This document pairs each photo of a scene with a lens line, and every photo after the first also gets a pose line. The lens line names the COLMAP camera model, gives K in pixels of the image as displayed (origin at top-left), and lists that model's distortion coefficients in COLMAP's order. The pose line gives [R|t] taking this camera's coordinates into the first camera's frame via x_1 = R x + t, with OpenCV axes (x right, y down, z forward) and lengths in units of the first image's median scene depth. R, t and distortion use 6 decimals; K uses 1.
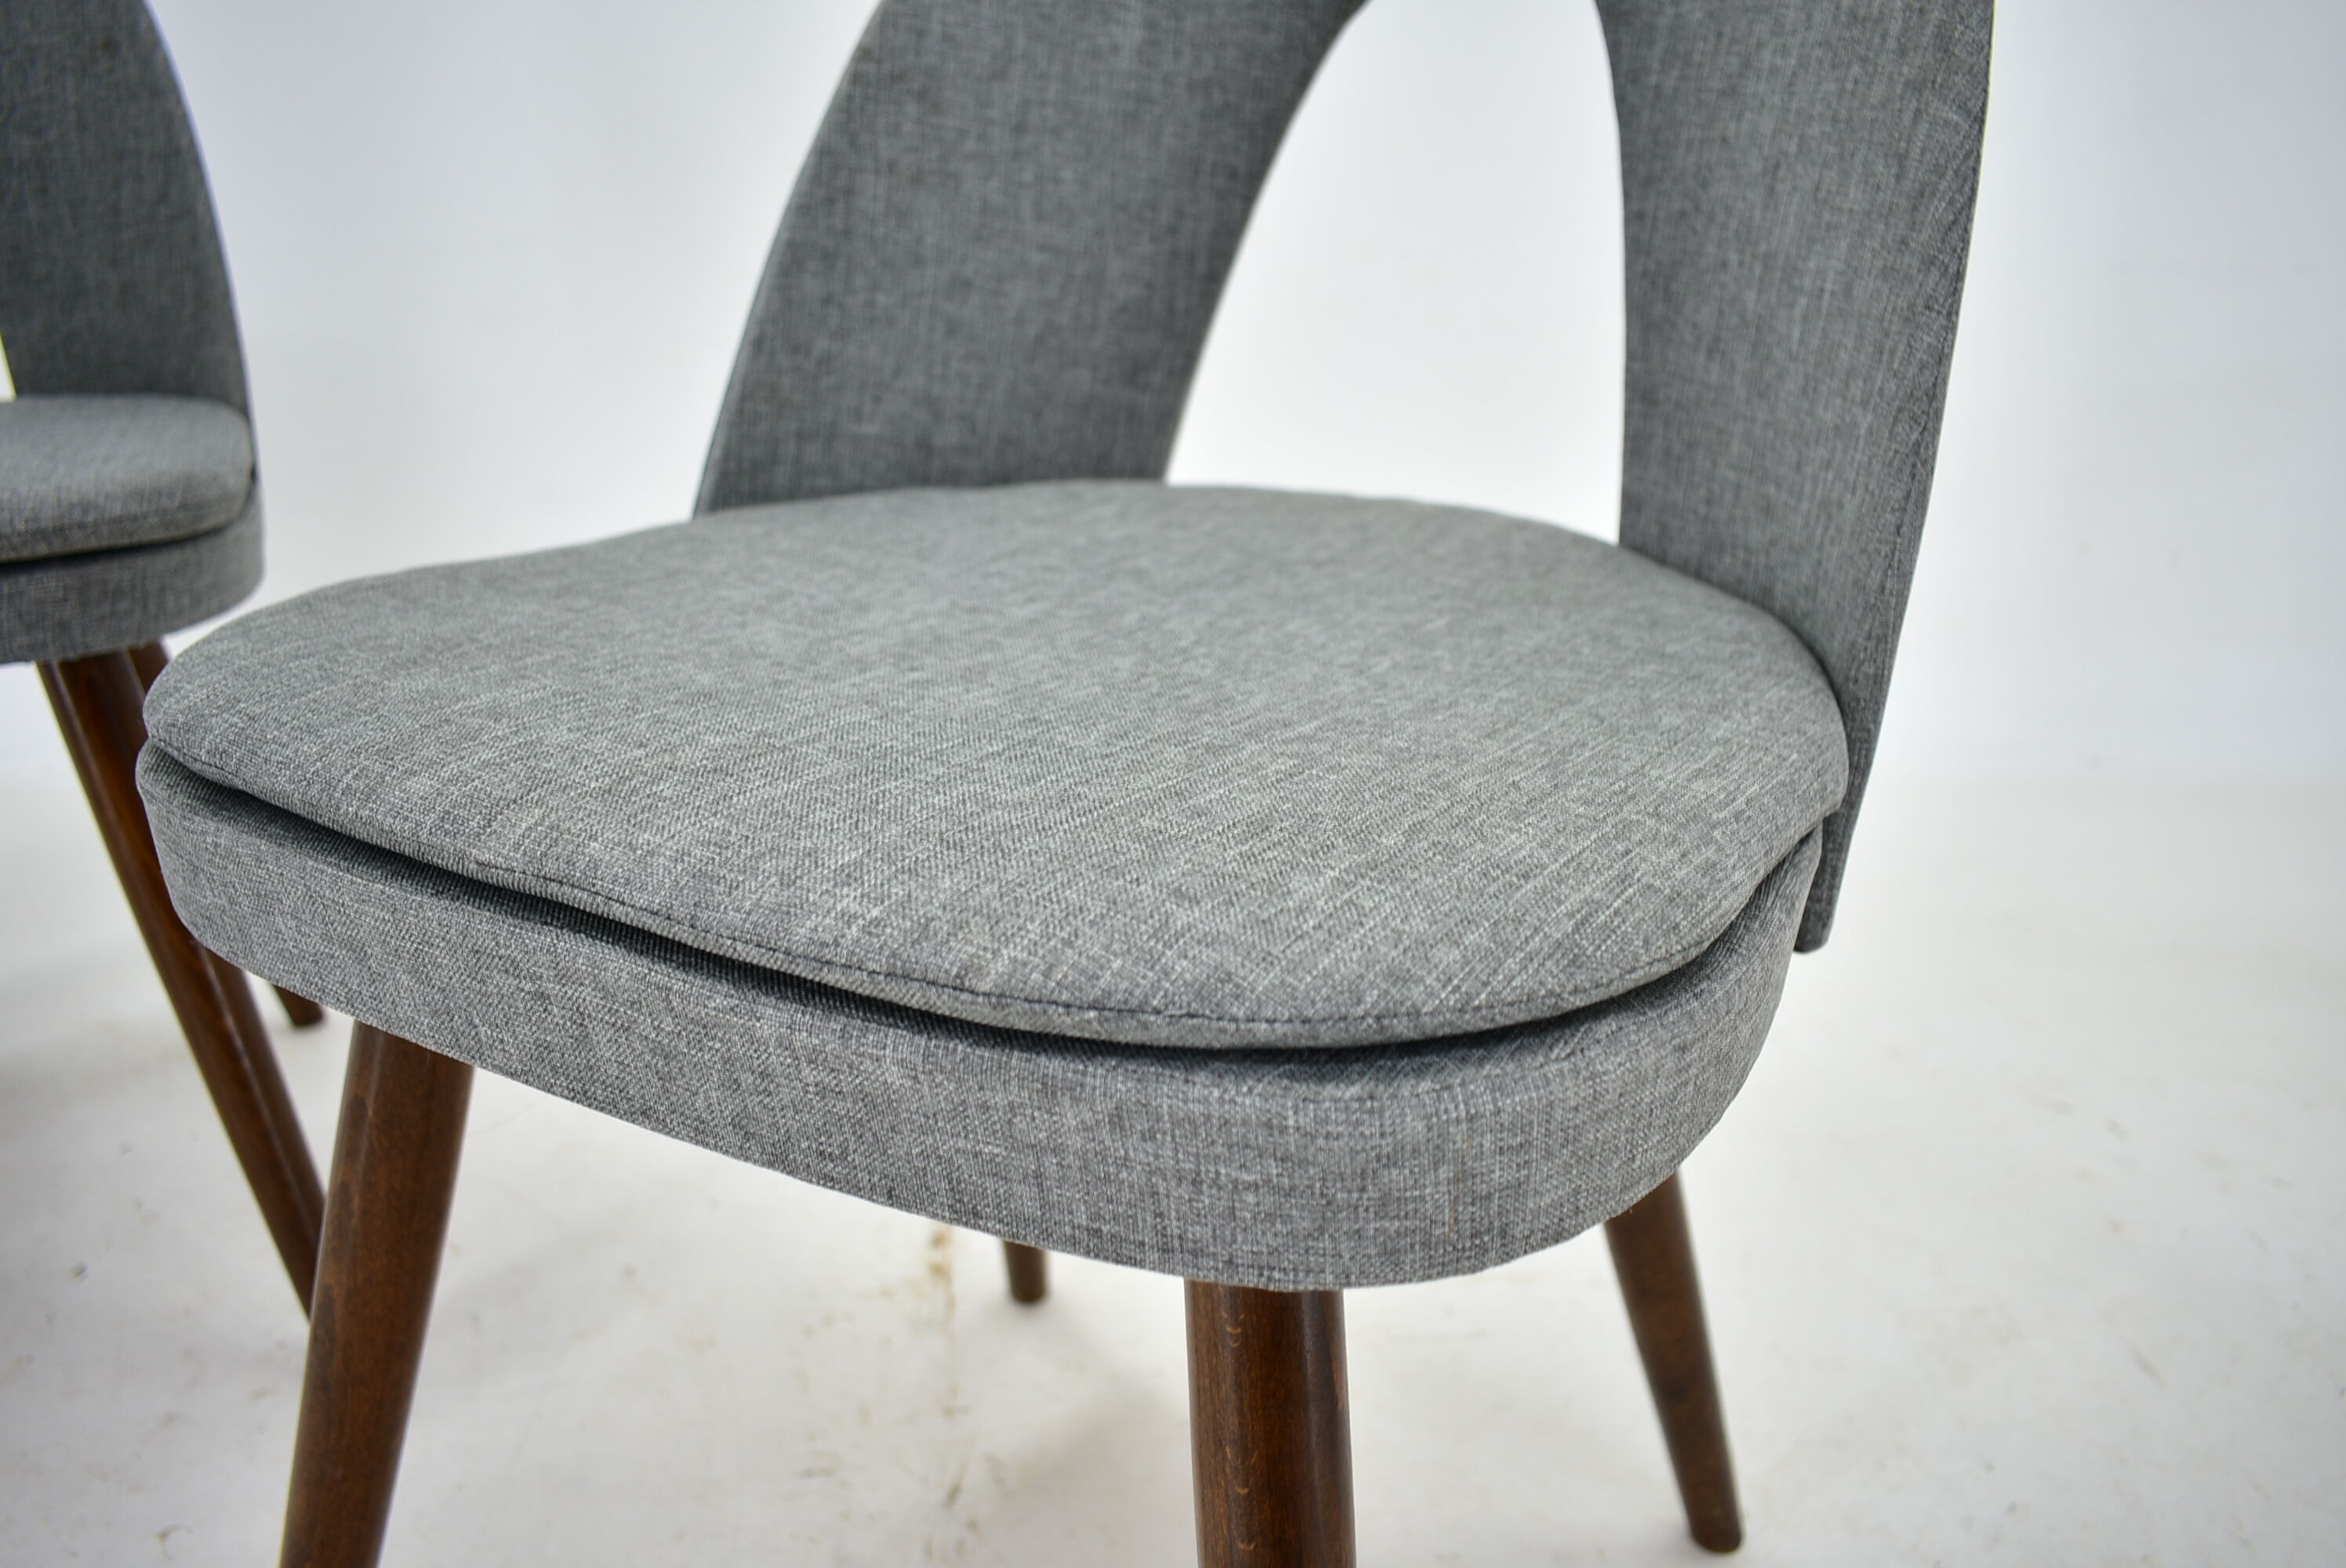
lens RADIAL K [[1769.8, 0, 1160.4], [0, 1769.8, 769.2], [0, 0, 1]] dist [-0.011392, 0.000110]
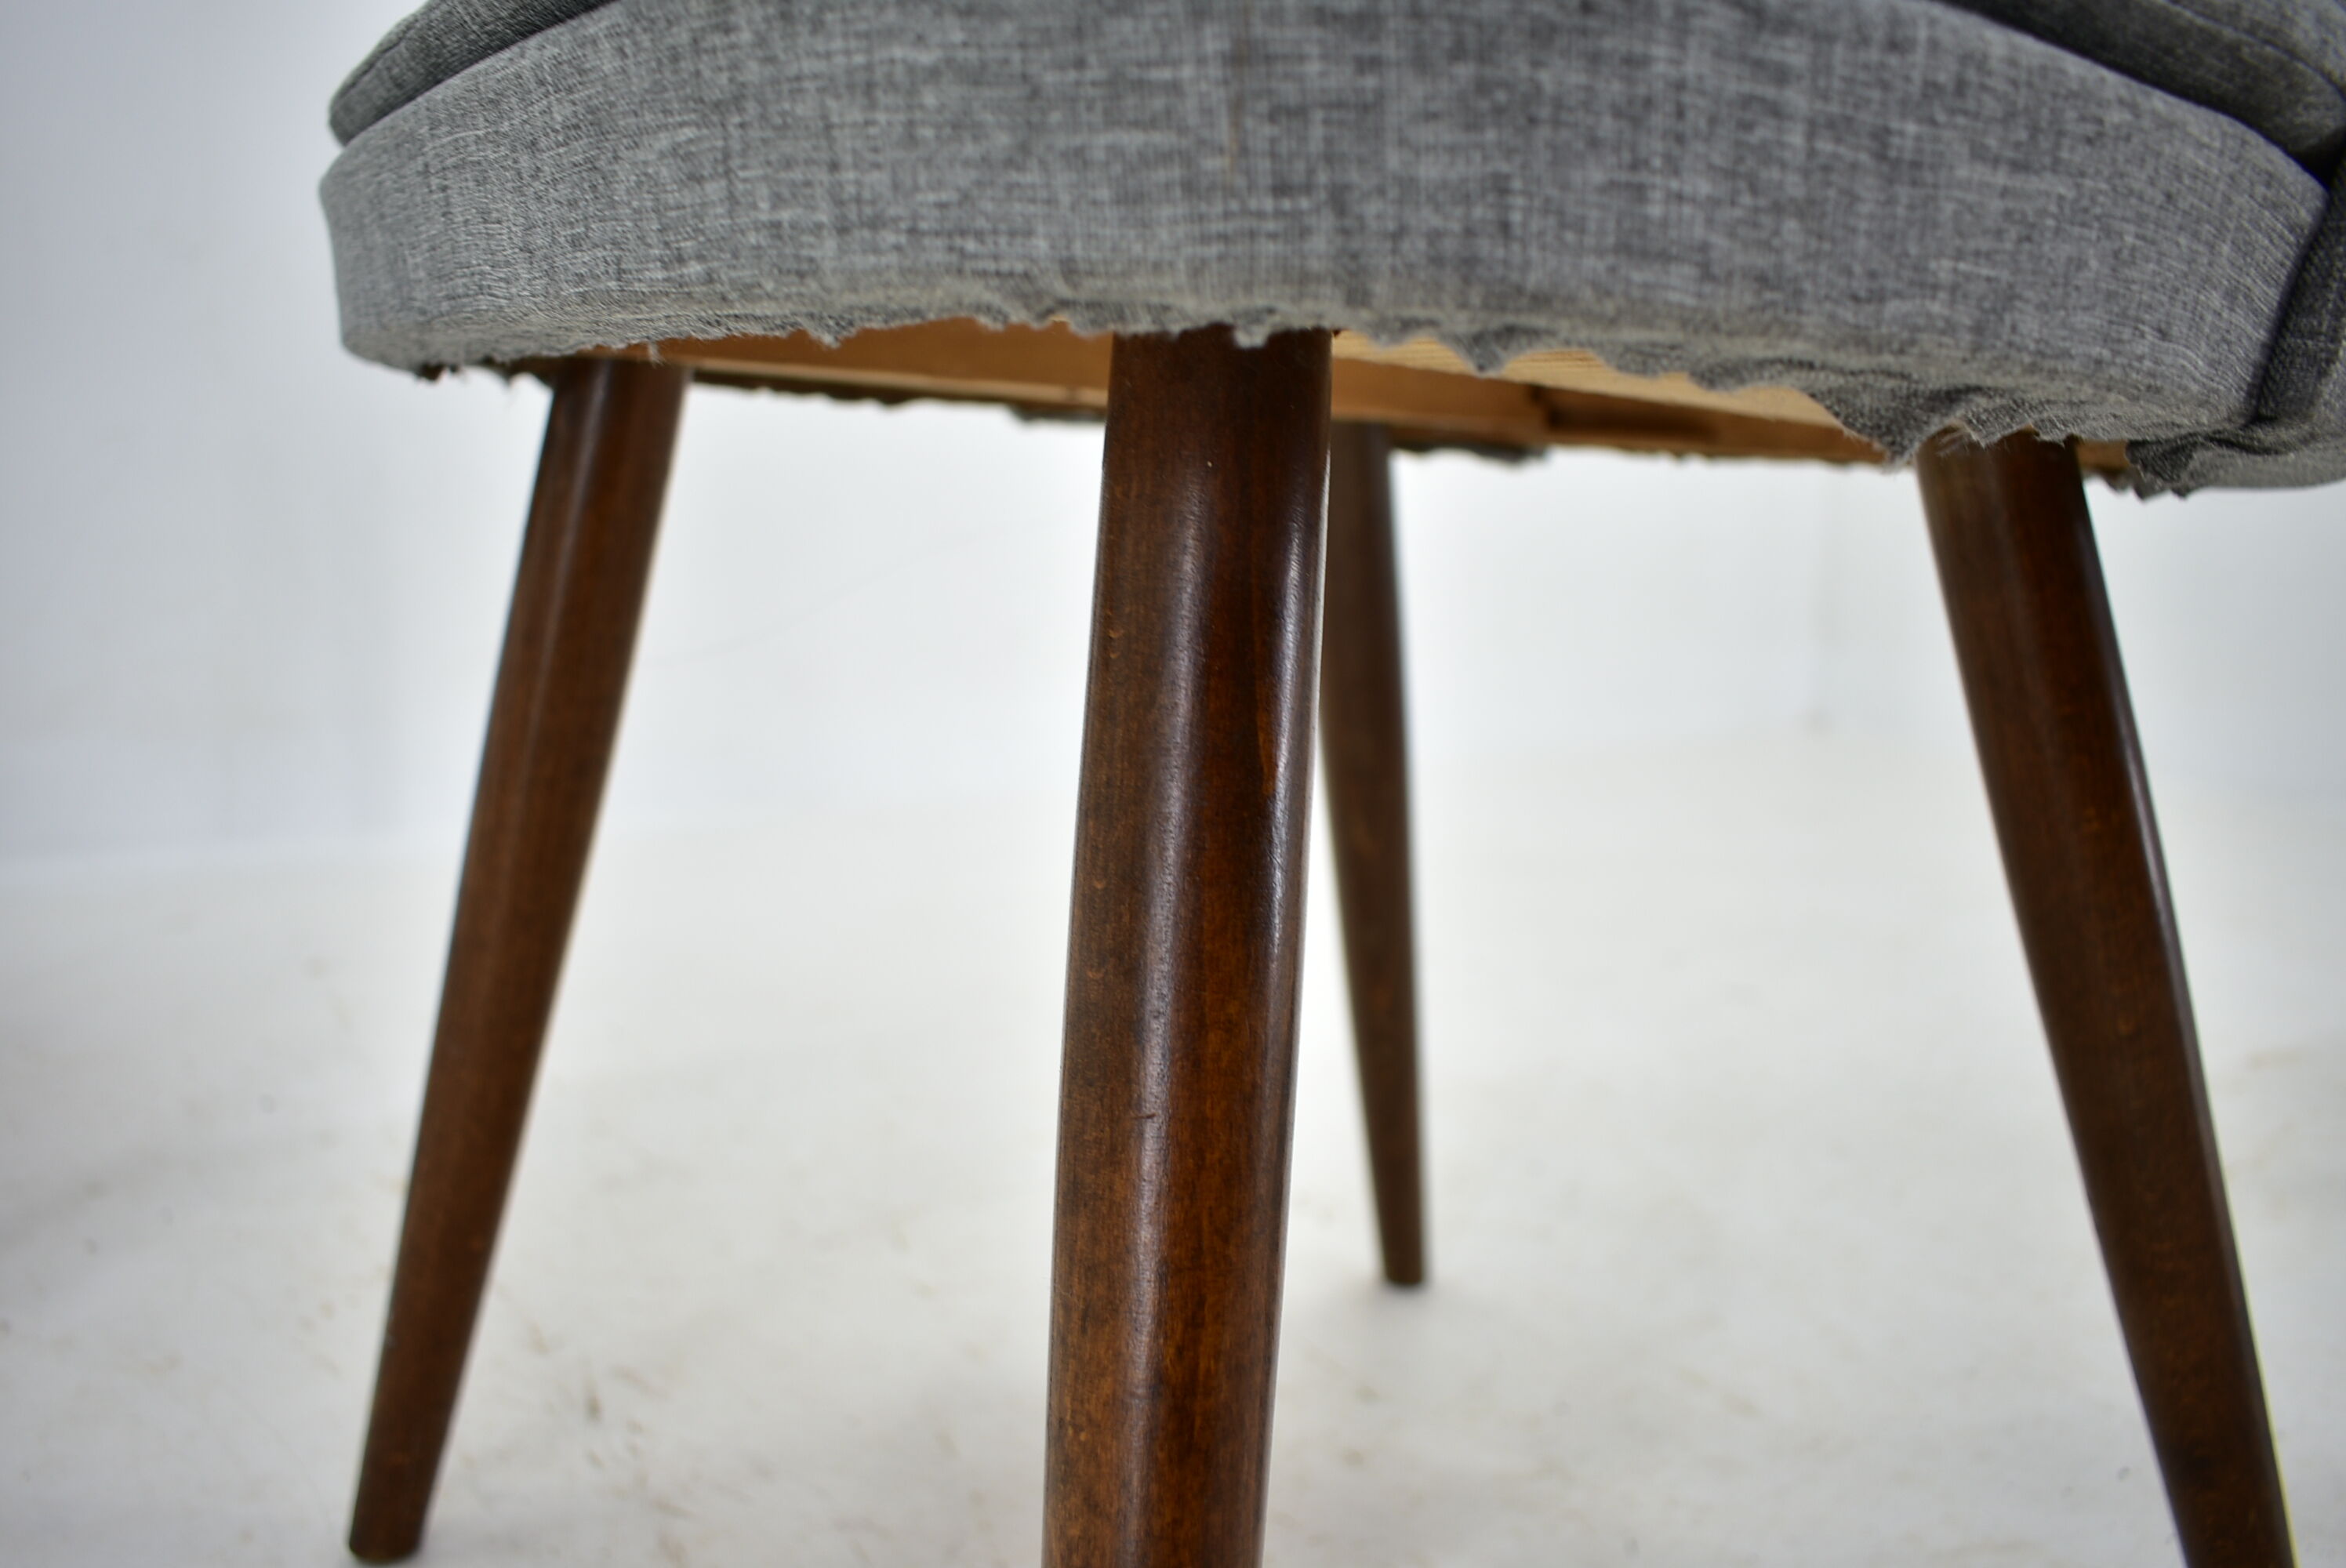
lens RADIAL K [[1769.8, 0, 1172.4], [0, 1769.8, 779.3], [0, 0, 1]] dist [-0.011392, 0.000110]
pose [[0.912897, 0.096631, -0.396587, 0.183300], [-0.154169, 0.981236, -0.115794, 0.244341], [0.377956, 0.166849, 0.910665, 0.218272]]
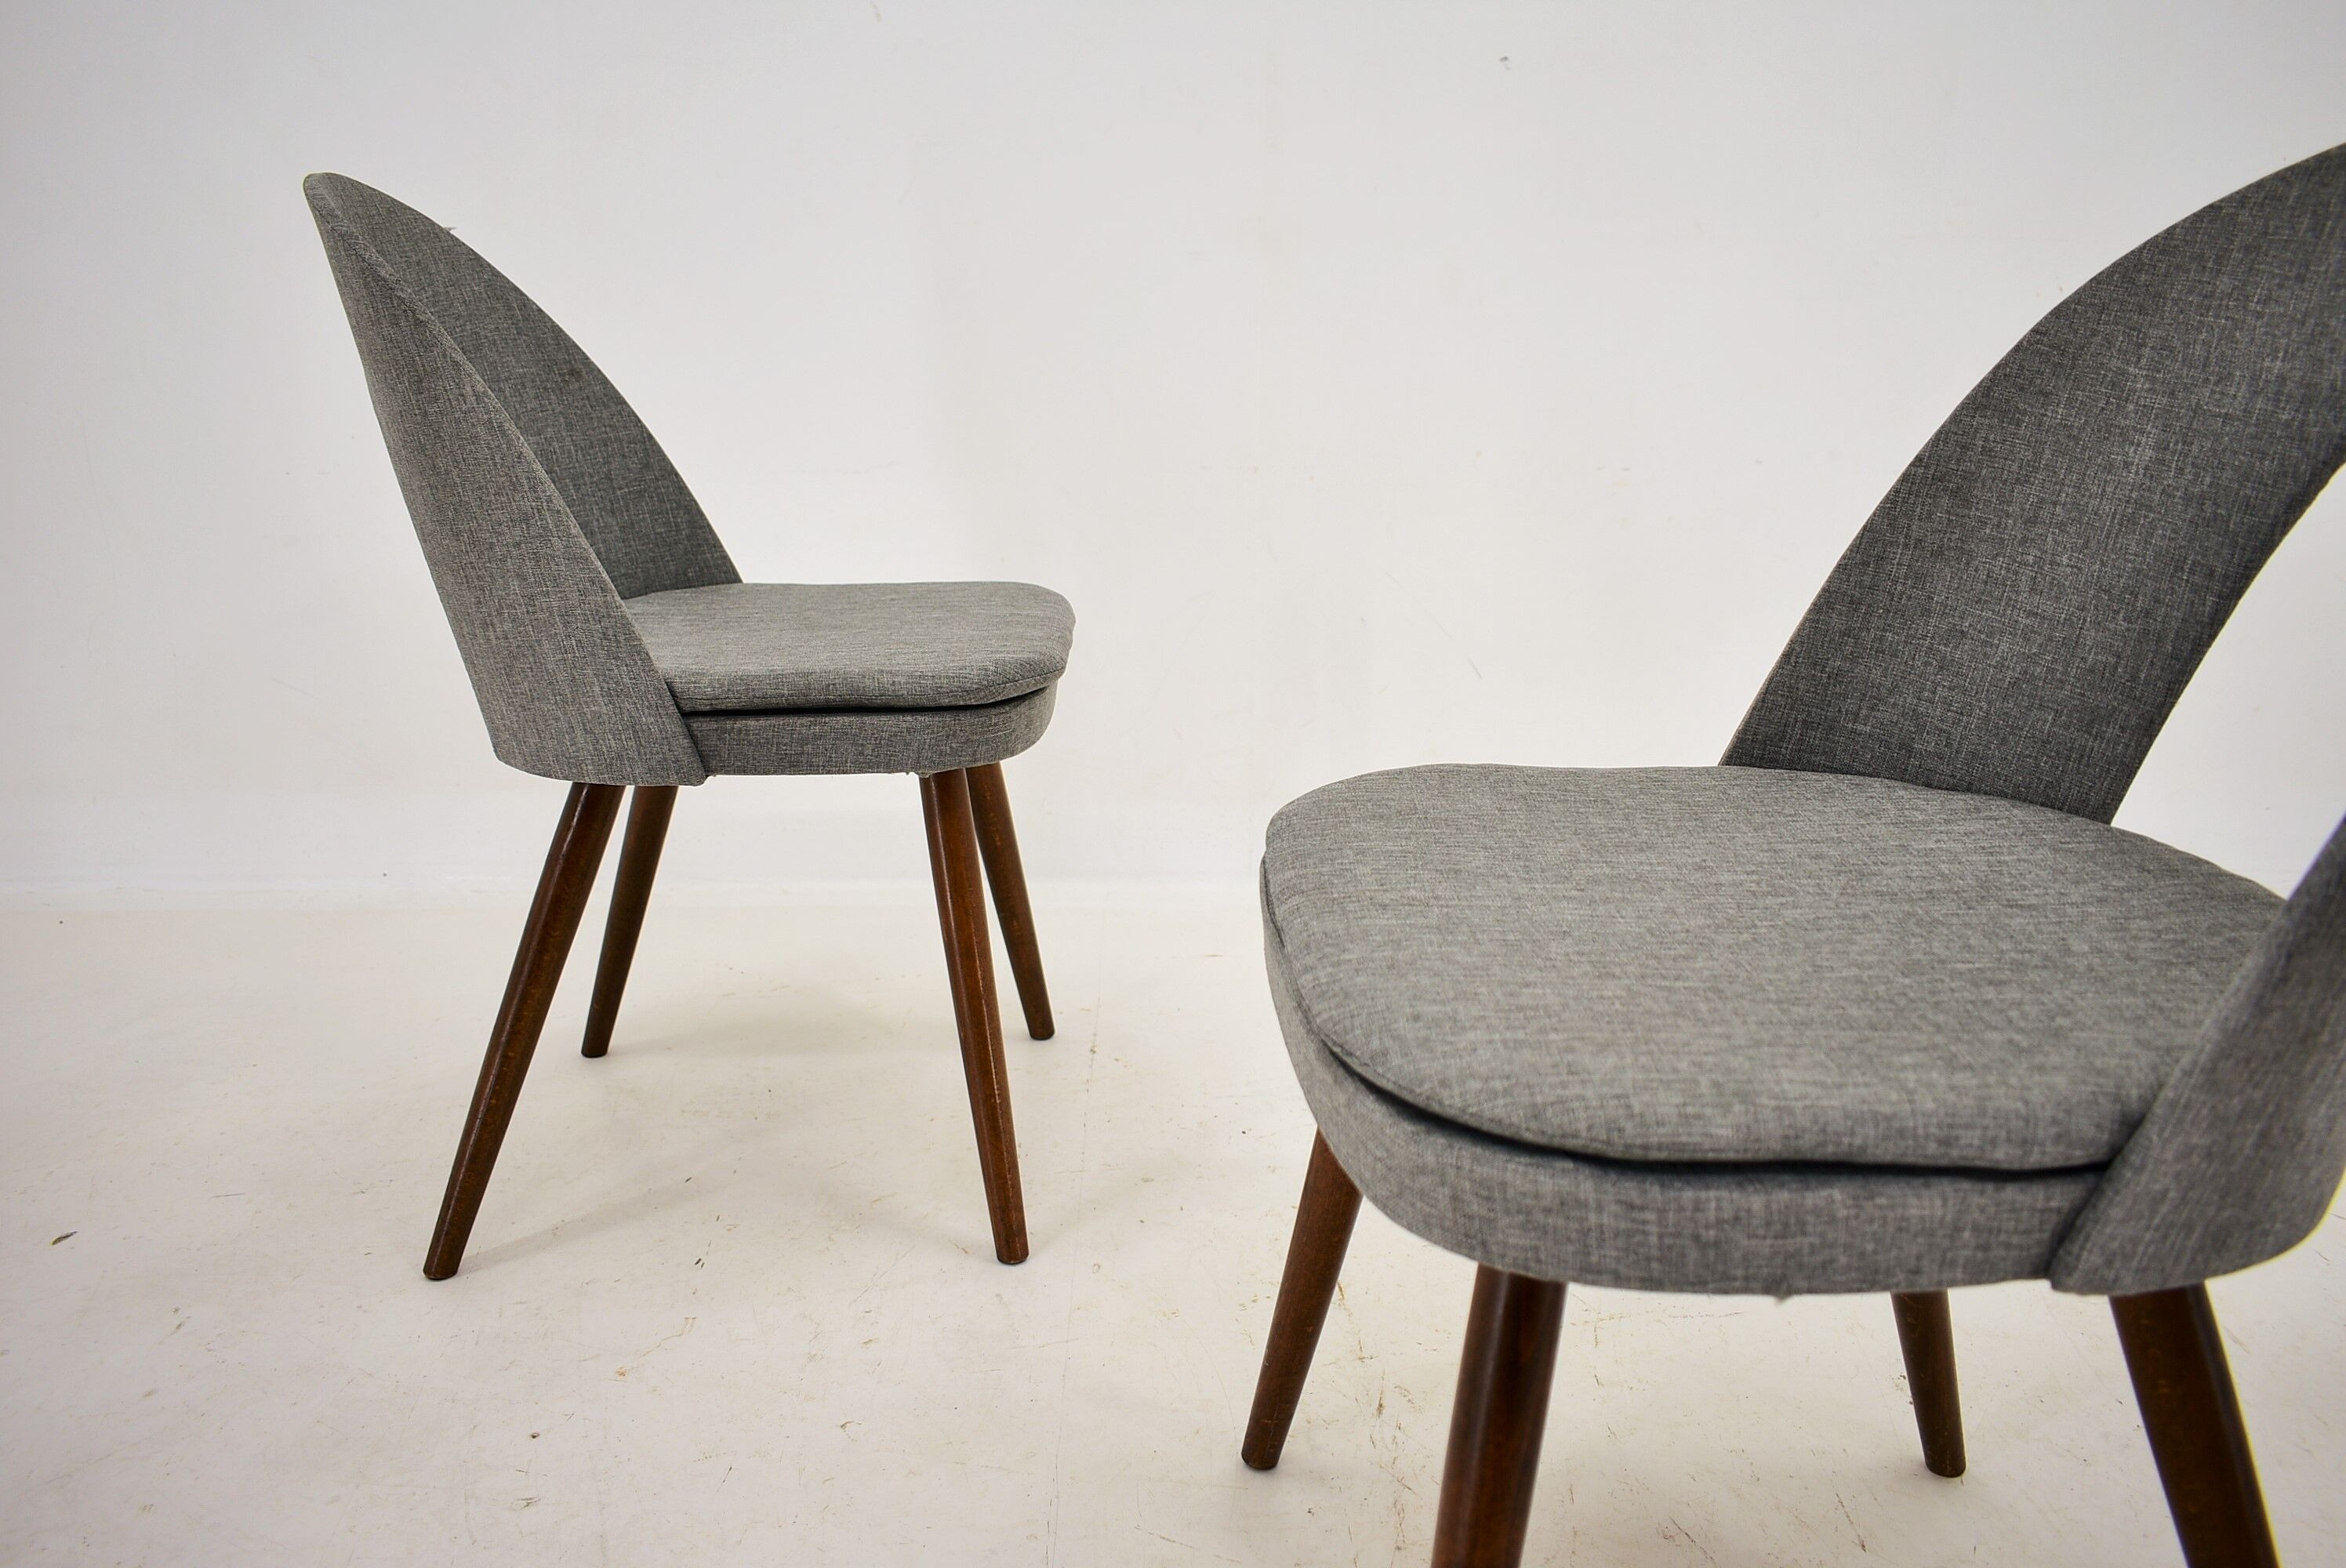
lens RADIAL K [[1769.8, 0, 1178.5], [0, 1769.8, 781.8], [0, 0, 1]] dist [-0.011392, 0.000110]
pose [[0.558226, 0.211736, -0.802216, 0.651959], [-0.258913, 0.963060, 0.074022, -0.121851], [0.788256, 0.166383, 0.592427, -0.205184]]
